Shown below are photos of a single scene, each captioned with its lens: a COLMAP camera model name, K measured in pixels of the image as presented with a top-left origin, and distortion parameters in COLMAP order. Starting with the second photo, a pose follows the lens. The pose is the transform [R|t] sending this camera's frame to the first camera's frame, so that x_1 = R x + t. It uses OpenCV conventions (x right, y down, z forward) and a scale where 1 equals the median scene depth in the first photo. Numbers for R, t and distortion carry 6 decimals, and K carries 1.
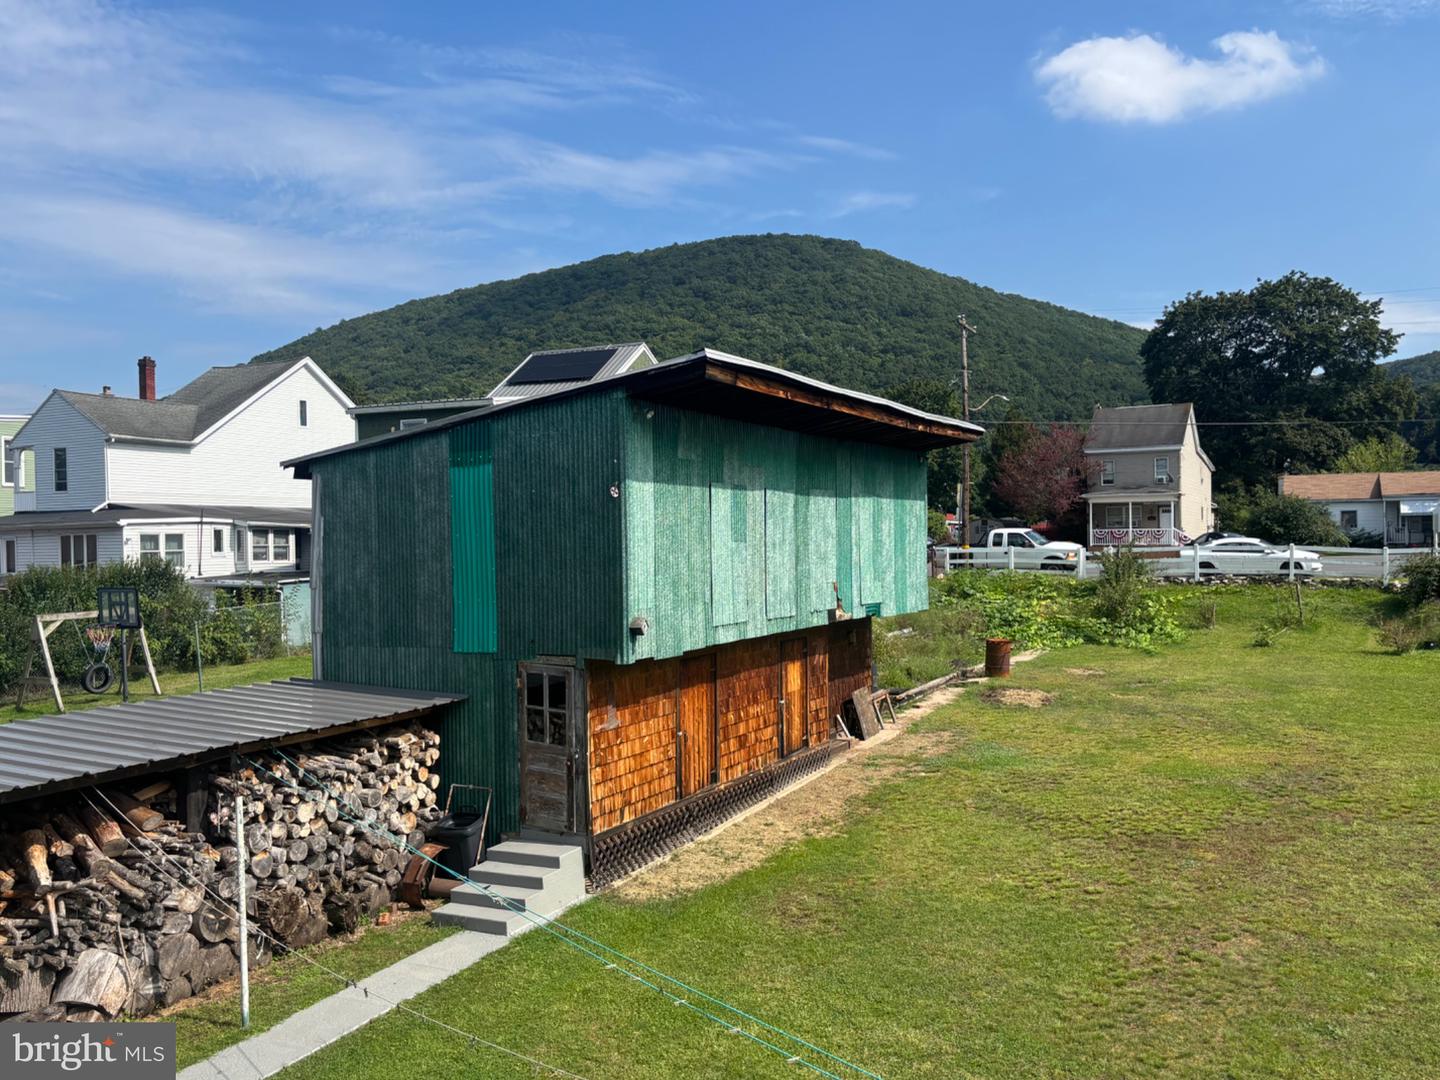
lens RADIAL K [[1205.3, 0, 734.9], [0, 1205.3, 540.9], [0, 0, 1]] dist [0.023674, -0.015992]
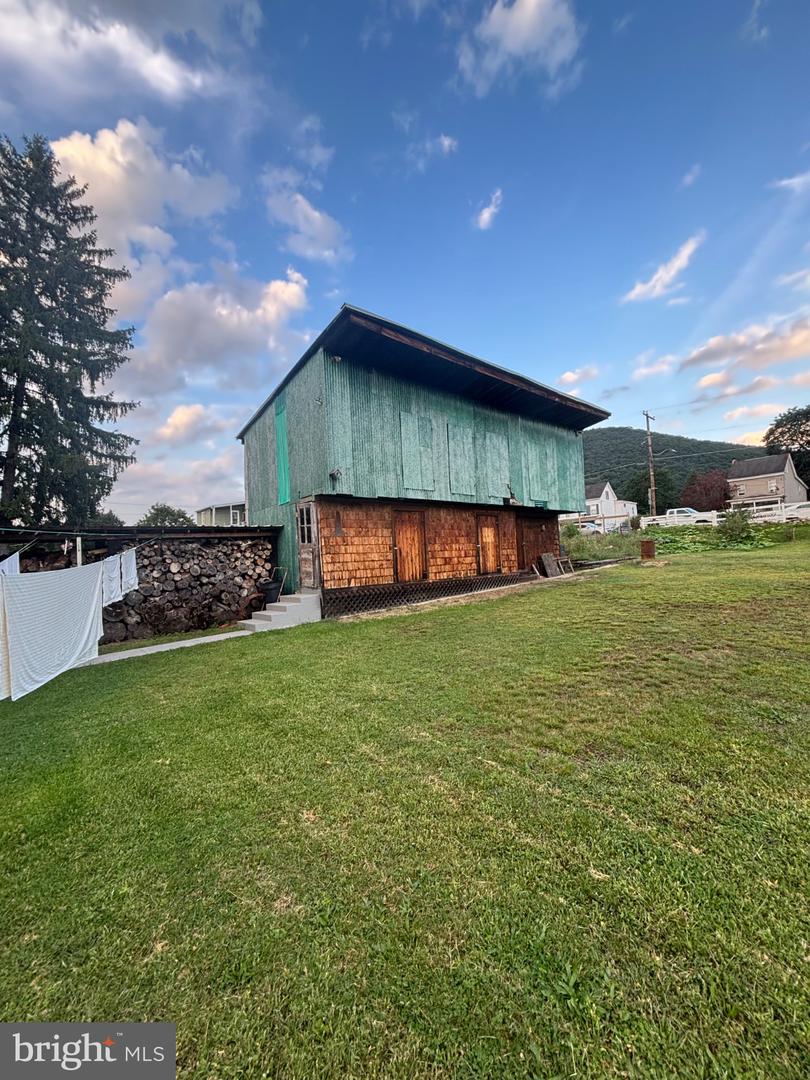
lens RADIAL K [[429.5, 0, 407.9], [0, 429.5, 545.0], [0, 0, 1]] dist [0.007226, -0.000588]
pose [[0.924483, -0.041774, -0.378928, 0.248127], [0.033557, 0.999037, -0.028268, 0.188377], [0.379744, 0.013418, 0.924994, 0.405836]]
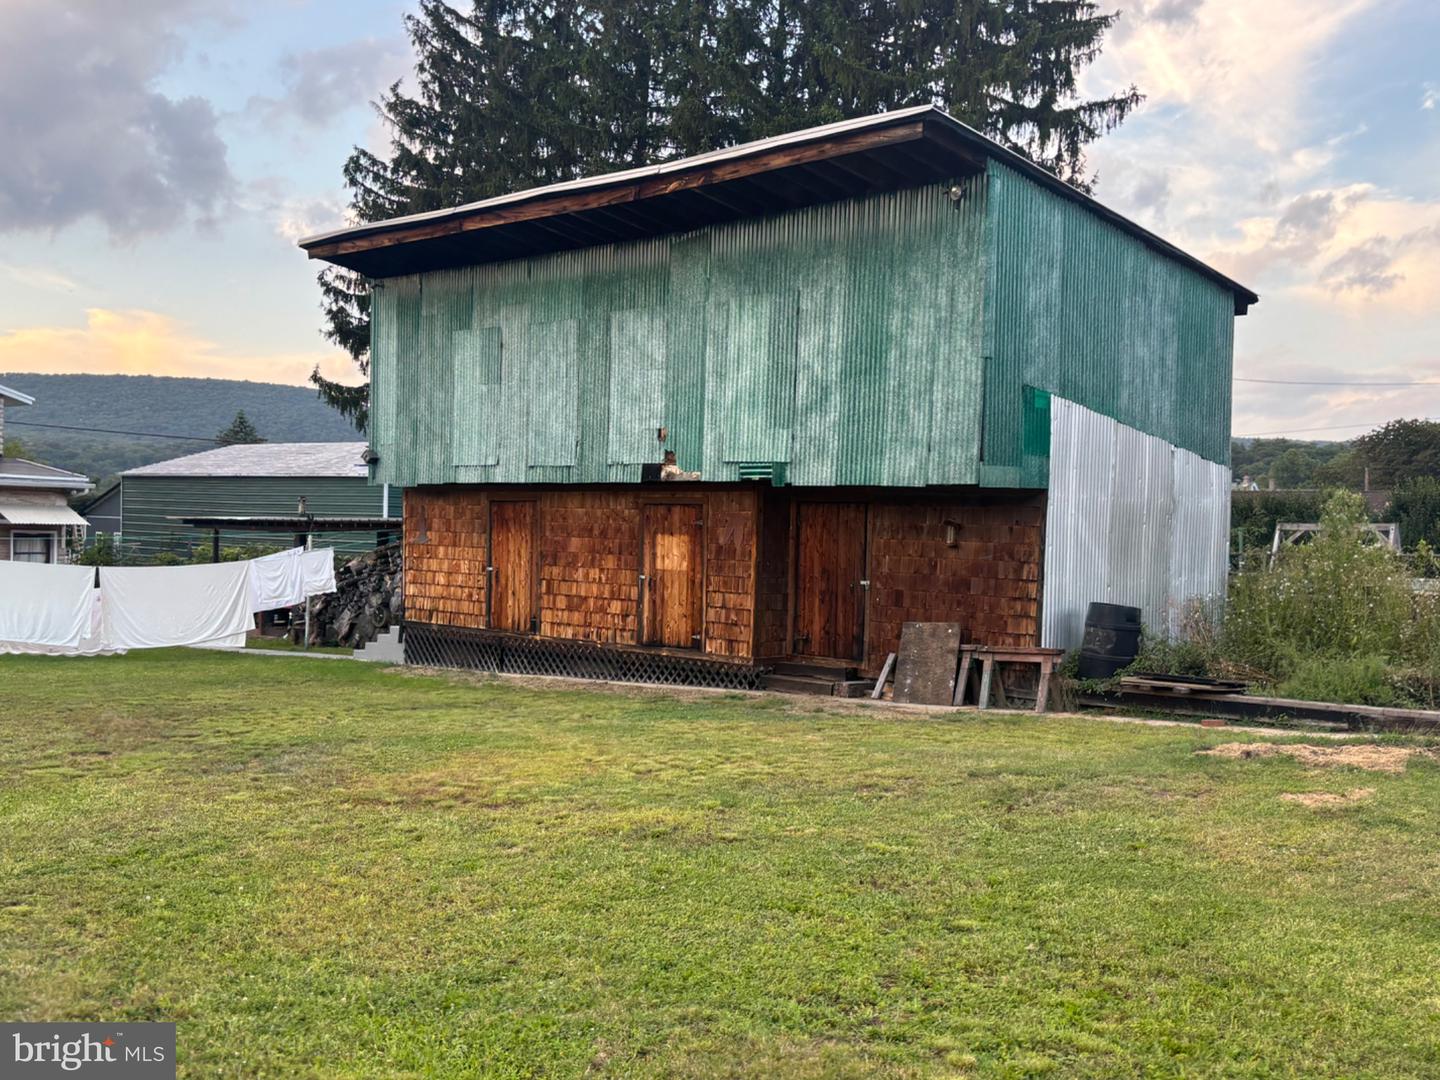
lens RADIAL K [[1624.2, 0, 722.5], [0, 1624.2, 553.4], [0, 0, 1]] dist [0.019350, 0.000000]
pose [[-0.311950, 0.018840, -0.949912, 1.362483], [-0.025589, 0.999274, 0.028223, 0.108344], [0.949754, 0.033112, -0.311242, 1.773924]]
